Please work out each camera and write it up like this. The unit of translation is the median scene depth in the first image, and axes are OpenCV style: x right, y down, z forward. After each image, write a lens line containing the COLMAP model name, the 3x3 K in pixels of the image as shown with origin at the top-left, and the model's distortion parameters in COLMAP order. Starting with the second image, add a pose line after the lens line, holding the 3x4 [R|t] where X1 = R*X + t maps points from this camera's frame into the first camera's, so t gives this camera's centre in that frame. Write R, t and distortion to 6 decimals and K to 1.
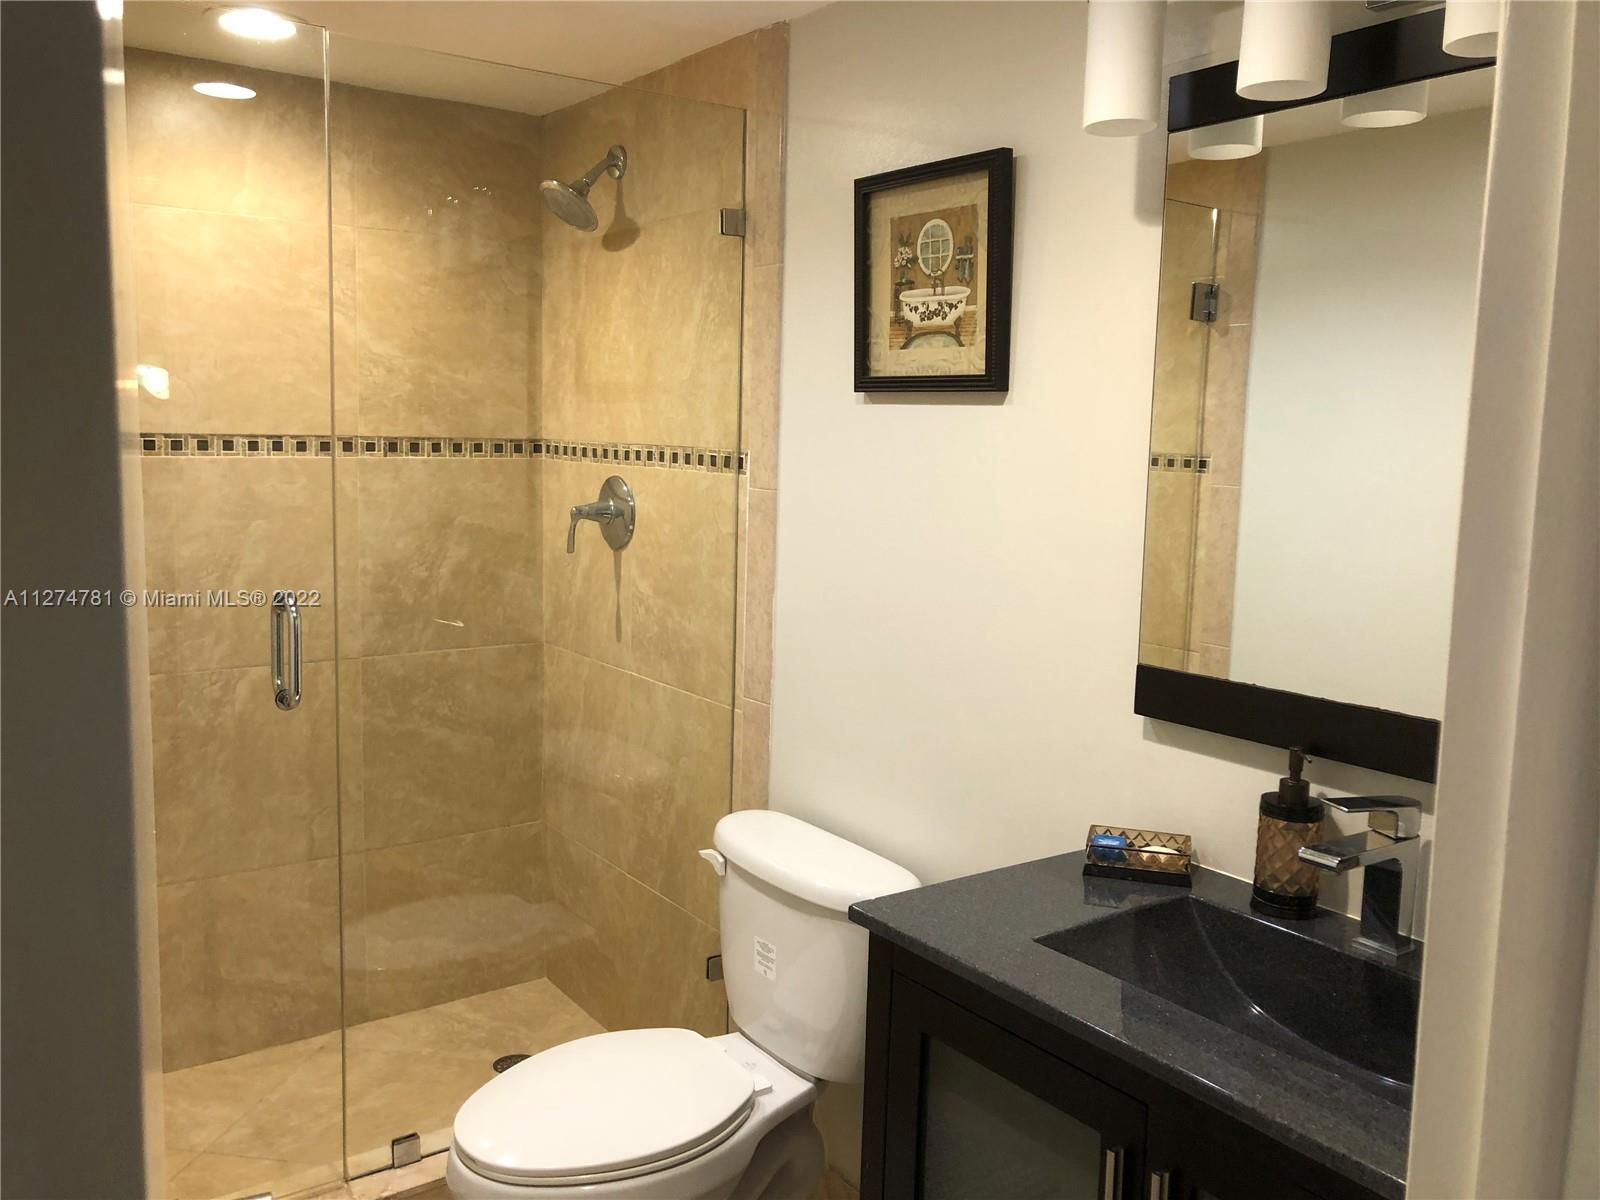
lens RADIAL K [[1308.5, 0, 808.3], [0, 1308.5, 587.6], [0, 0, 1]] dist [0.075502, -0.143711]
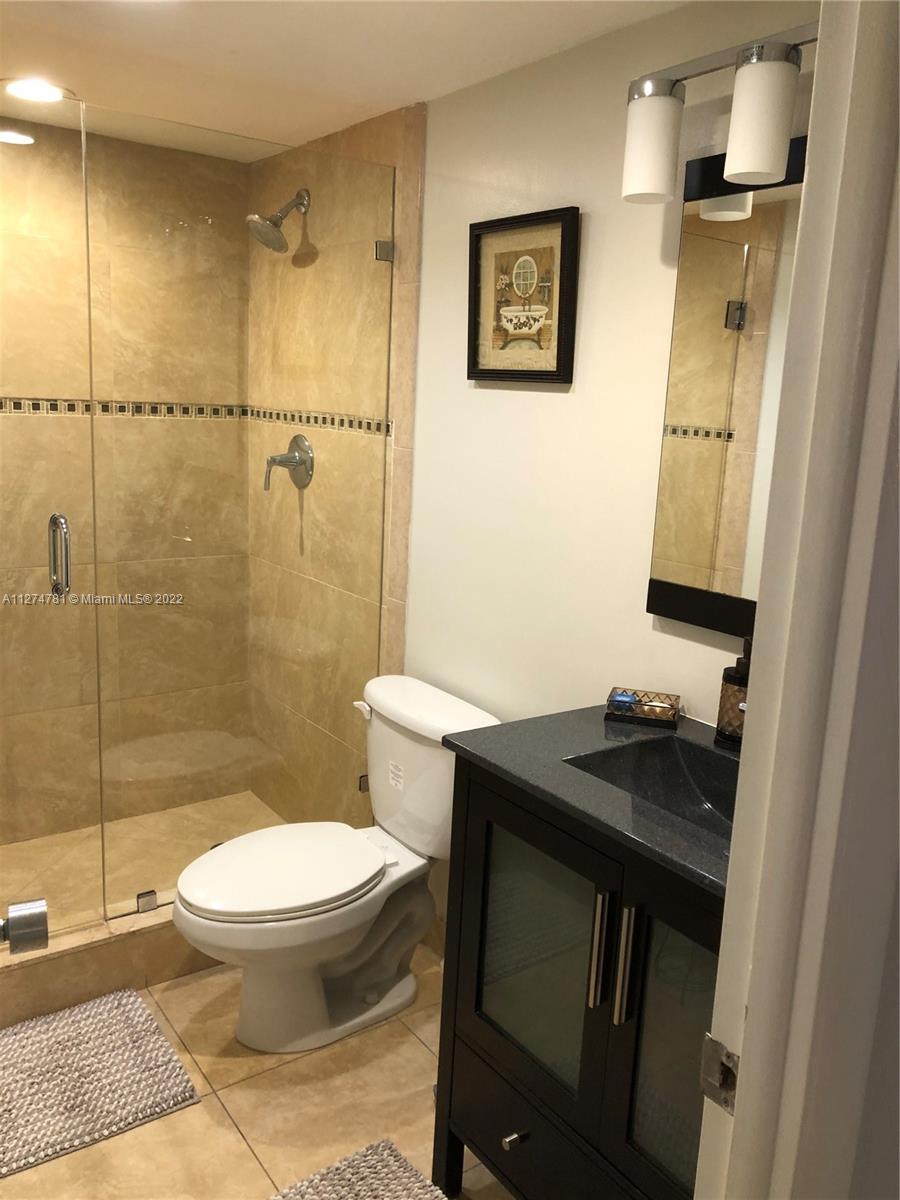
lens RADIAL K [[988.9, 0, 473.9], [0, 988.9, 594.5], [0, 0, 1]] dist [0.045307, -0.061964]
pose [[0.999704, 0.021559, 0.011246, 0.028406], [-0.022366, 0.996751, 0.077372, -0.002464], [-0.009542, -0.077601, 0.996939, -0.055008]]
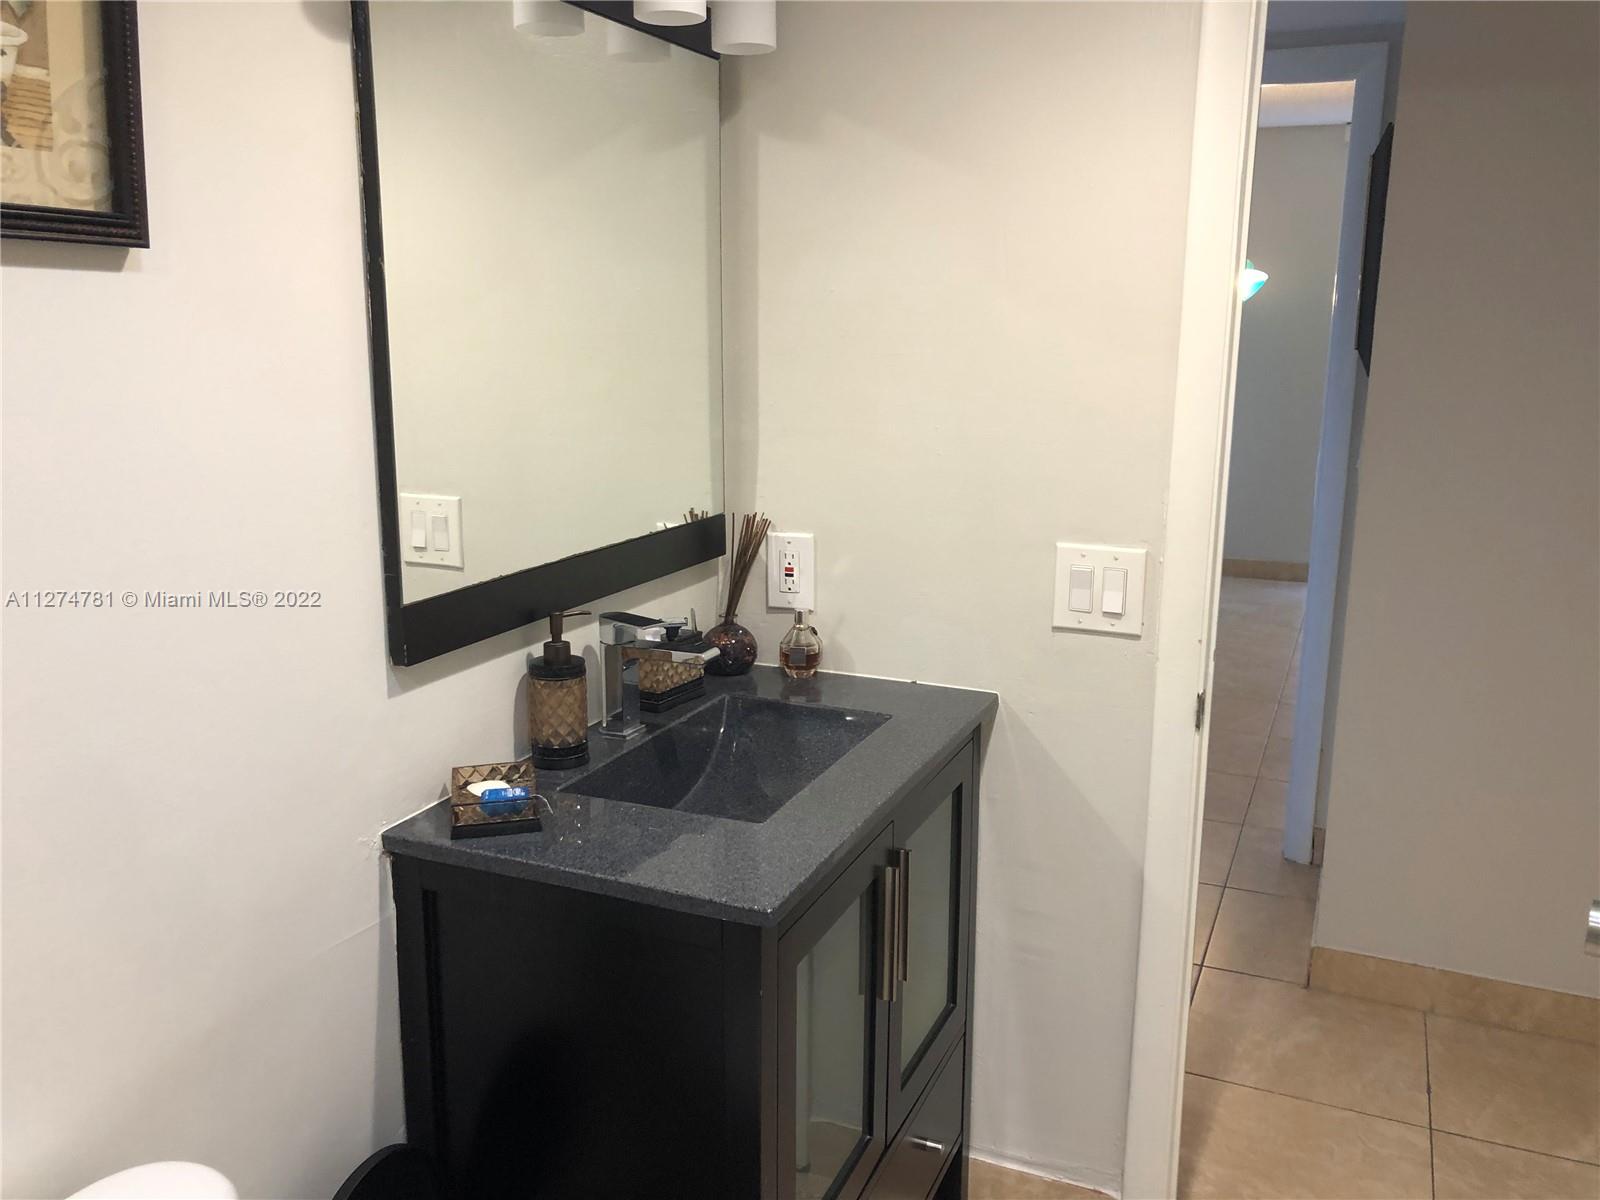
lens RADIAL K [[1309.1, 0, 790.9], [0, 1309.1, 593.8], [0, 0, 1]] dist [0.017684, -0.008122]
pose [[-0.498439, -0.205666, 0.842176, -0.357285], [0.086164, 0.954889, 0.284187, -0.102259], [-0.862632, 0.214215, -0.458233, 0.746751]]
